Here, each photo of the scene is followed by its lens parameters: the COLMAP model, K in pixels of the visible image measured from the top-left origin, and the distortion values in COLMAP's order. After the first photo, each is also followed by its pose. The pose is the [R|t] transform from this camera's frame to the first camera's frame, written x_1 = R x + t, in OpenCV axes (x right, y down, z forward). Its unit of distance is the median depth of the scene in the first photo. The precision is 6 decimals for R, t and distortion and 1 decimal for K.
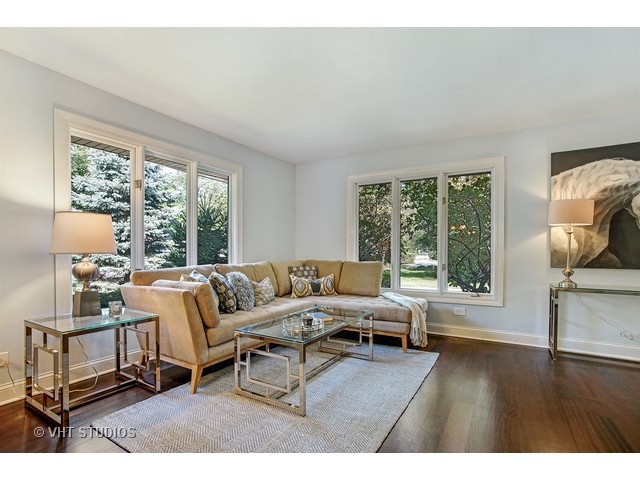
lens RADIAL K [[310.6, 0, 320.1], [0, 310.6, 250.5], [0, 0, 1]] dist [-0.034446, 0.004393]
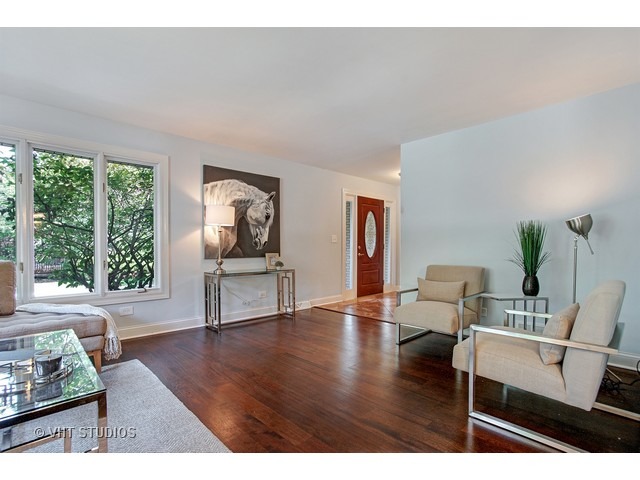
lens RADIAL K [[310.6, 0, 319.1], [0, 310.6, 247.2], [0, 0, 1]] dist [-0.034446, 0.004393]
pose [[0.270280, -0.003445, 0.962776, -0.318593], [-0.006241, 0.999966, 0.005330, -0.000717], [-0.962762, -0.007449, 0.270249, 0.240407]]
